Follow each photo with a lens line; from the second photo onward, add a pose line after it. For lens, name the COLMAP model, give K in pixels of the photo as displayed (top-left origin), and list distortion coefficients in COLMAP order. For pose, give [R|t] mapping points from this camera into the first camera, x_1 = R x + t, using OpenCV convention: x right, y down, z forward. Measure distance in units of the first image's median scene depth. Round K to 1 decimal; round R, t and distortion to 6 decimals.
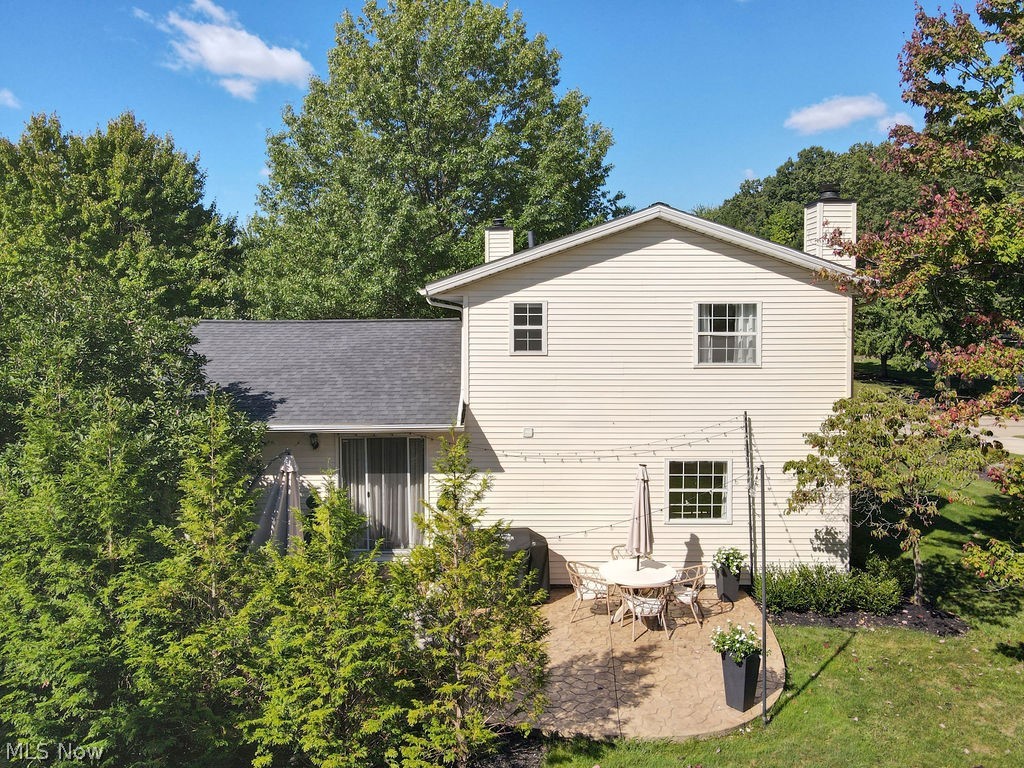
lens RADIAL K [[746.8, 0, 512.0], [0, 746.8, 384.0], [0, 0, 1]] dist [0.011462, 0.001195]
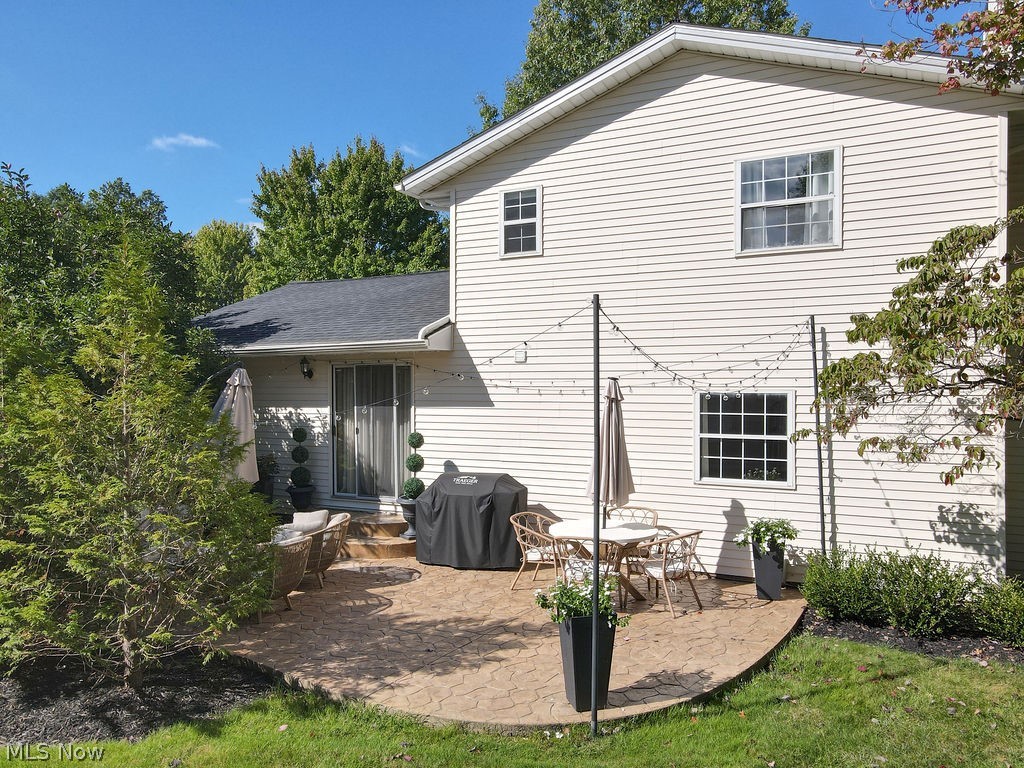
lens RADIAL K [[745.8, 0, 512.1], [0, 745.8, 414.6], [0, 0, 1]] dist [0.019239, 0.003912]
pose [[0.898923, 0.018379, -0.437720, 0.361719], [-0.034951, 0.998944, -0.029835, 0.151240], [0.436709, 0.042118, 0.898616, 0.292906]]
